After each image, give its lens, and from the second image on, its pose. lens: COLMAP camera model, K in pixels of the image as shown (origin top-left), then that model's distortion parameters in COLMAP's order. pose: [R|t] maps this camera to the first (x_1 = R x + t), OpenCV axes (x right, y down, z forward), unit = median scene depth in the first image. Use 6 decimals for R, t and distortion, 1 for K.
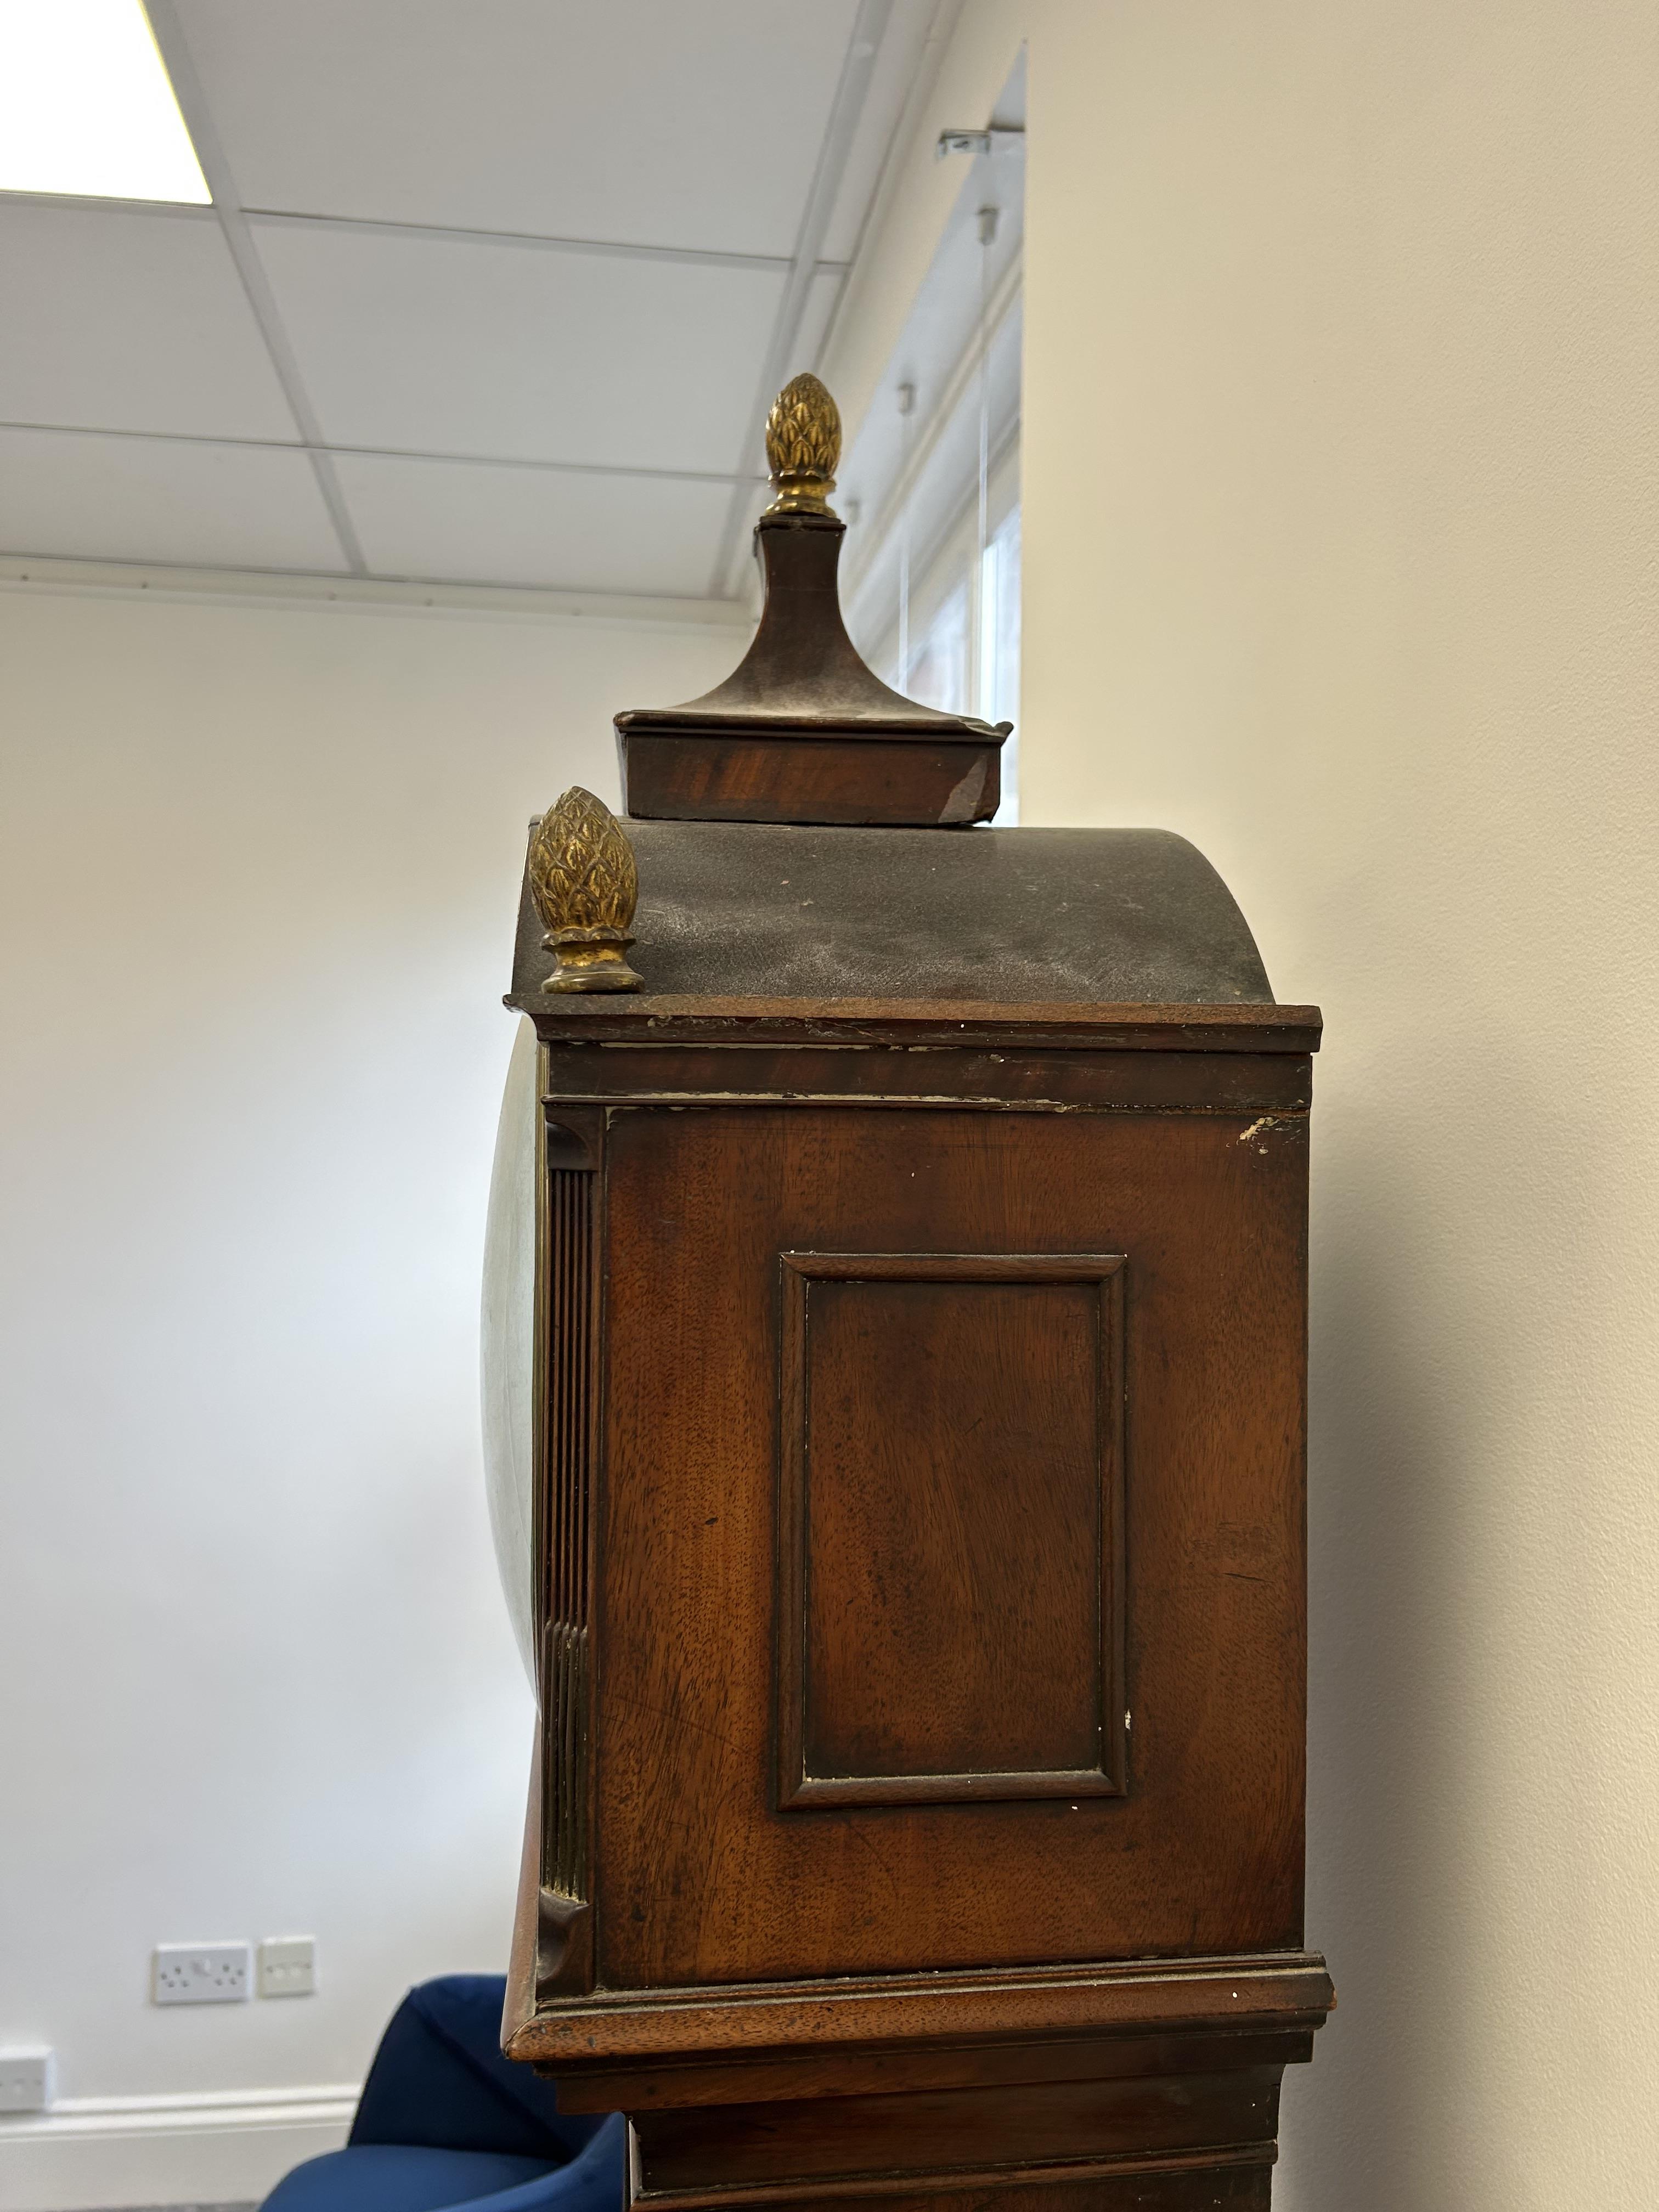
lens RADIAL K [[1627.9, 0, 818.7], [0, 1627.9, 1103.2], [0, 0, 1]] dist [0.043165, -0.061177]
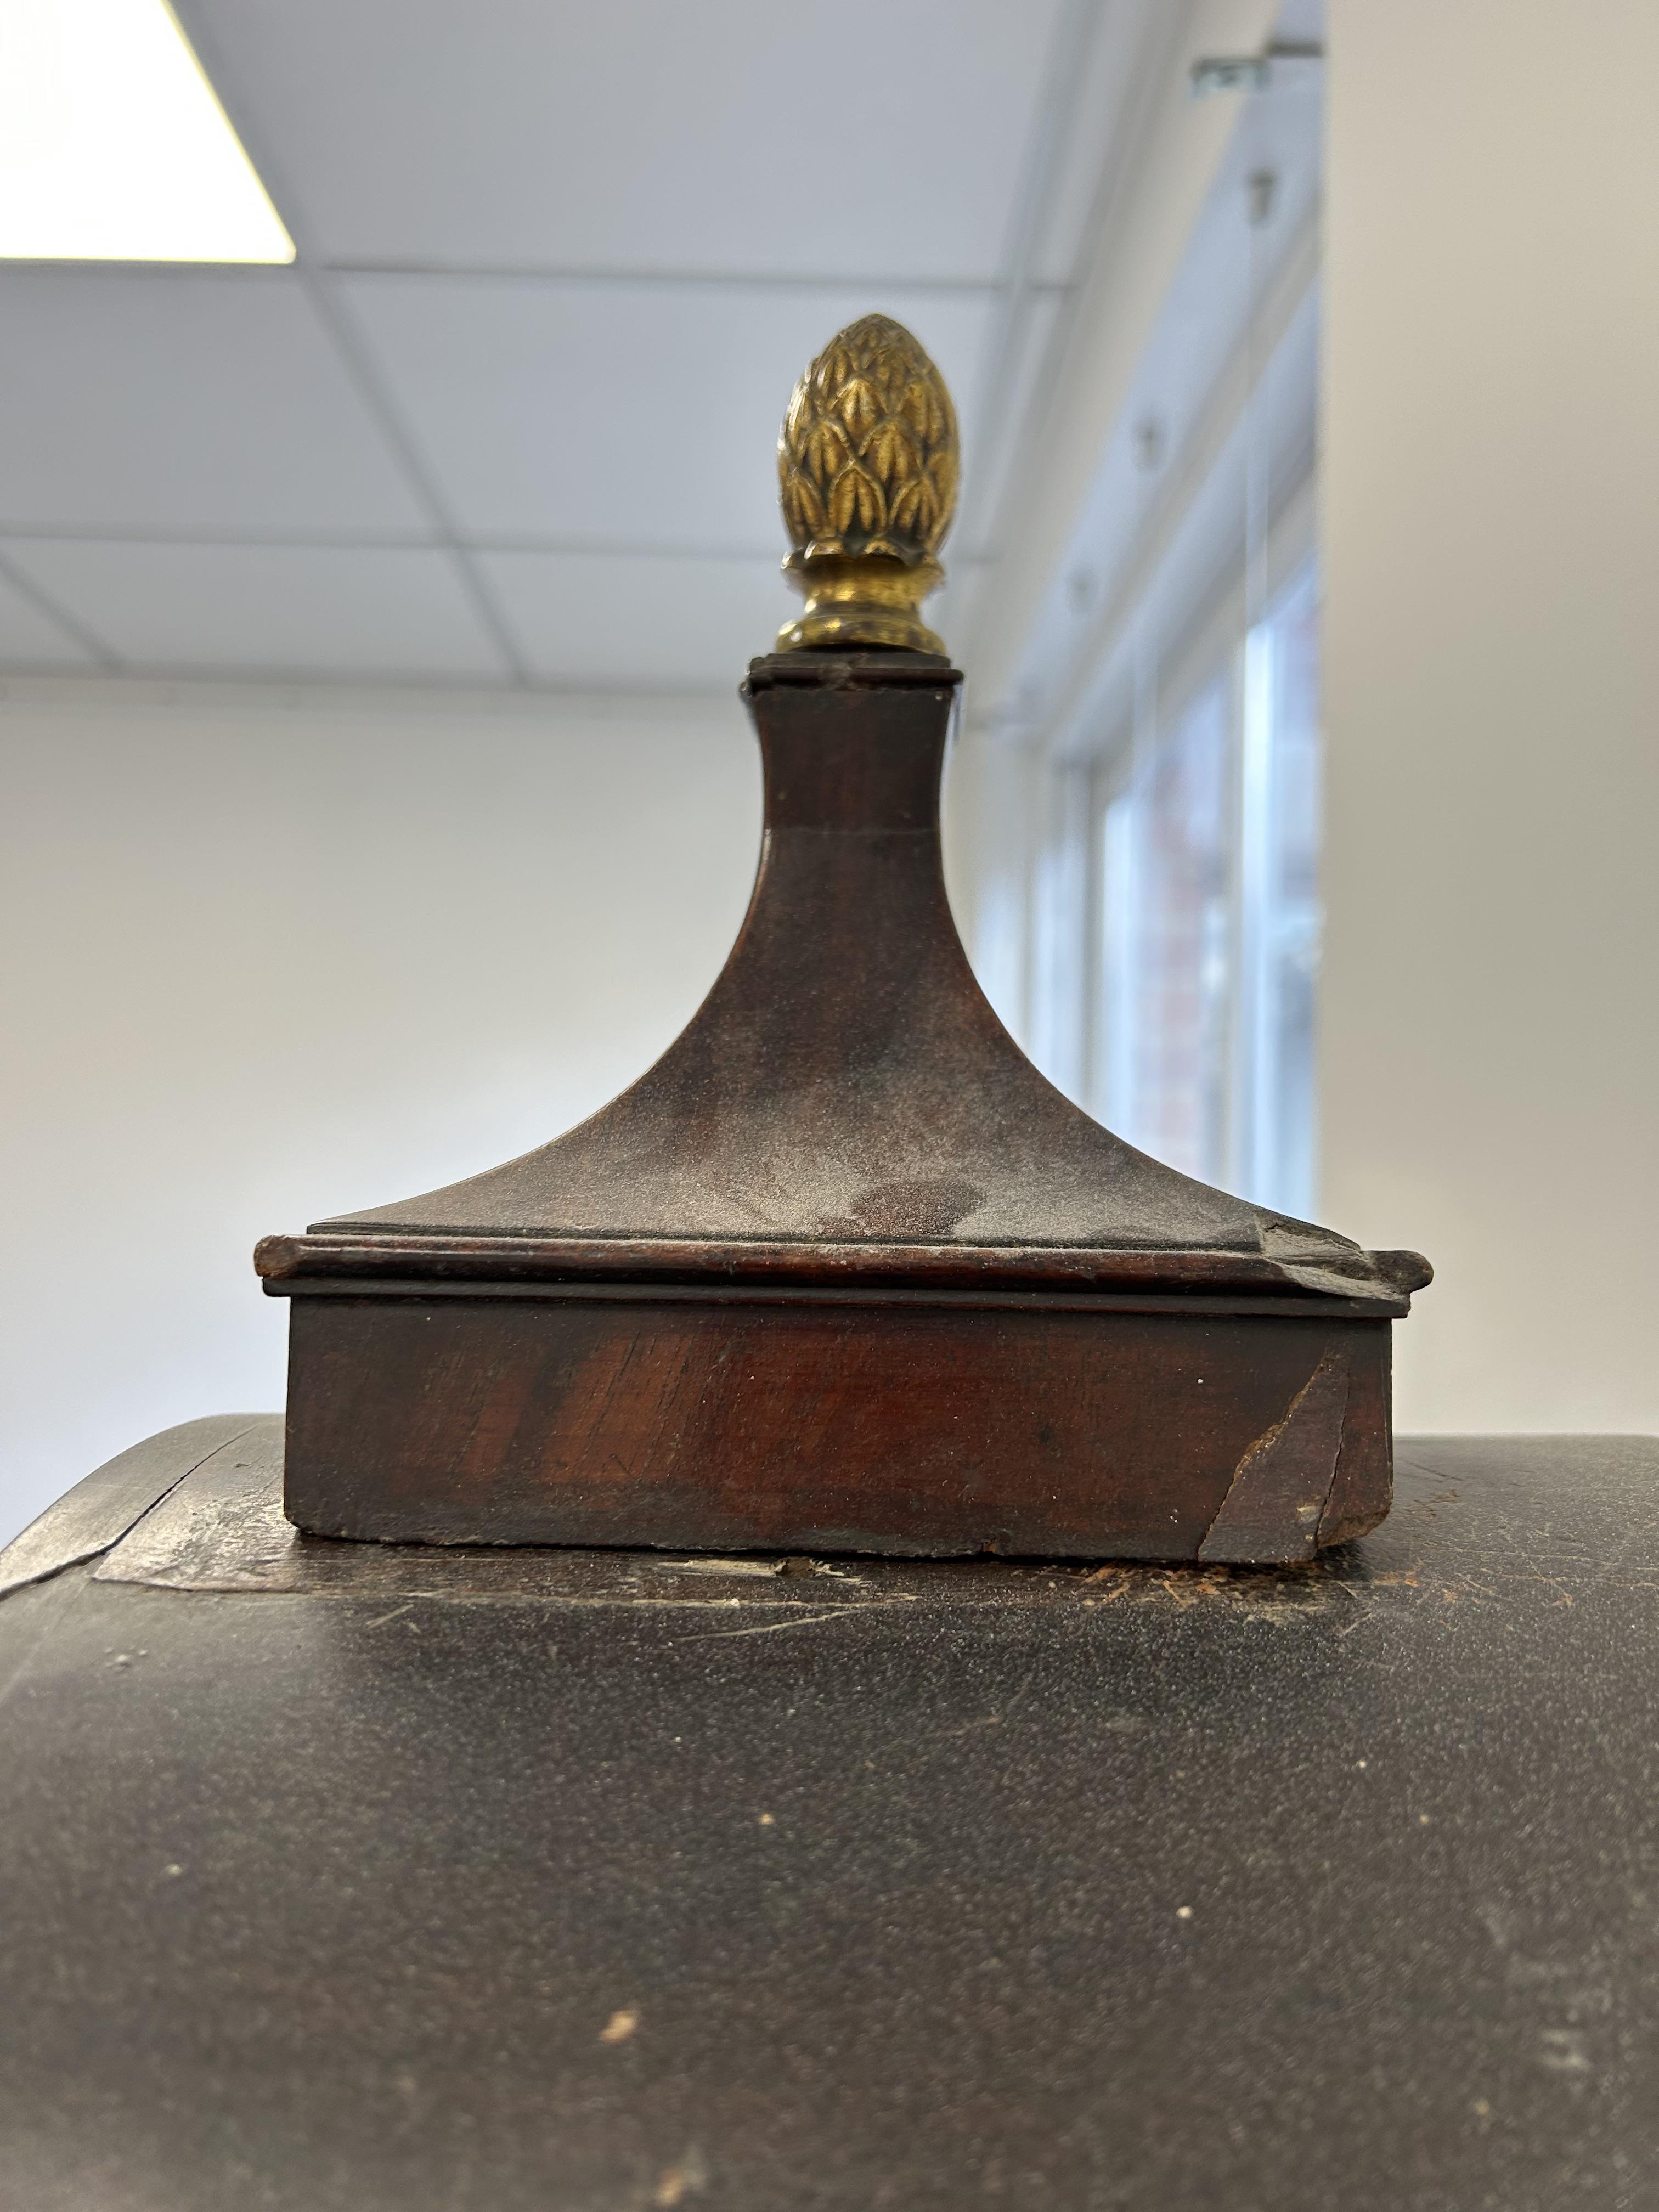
lens RADIAL K [[1627.9, 0, 812.7], [0, 1627.9, 1096.8], [0, 0, 1]] dist [0.043165, -0.061177]
pose [[0.988697, 0.008876, -0.149665, 0.040806], [-0.015946, 0.998809, -0.046108, -0.226946], [0.149077, 0.047973, 0.987661, 0.595058]]
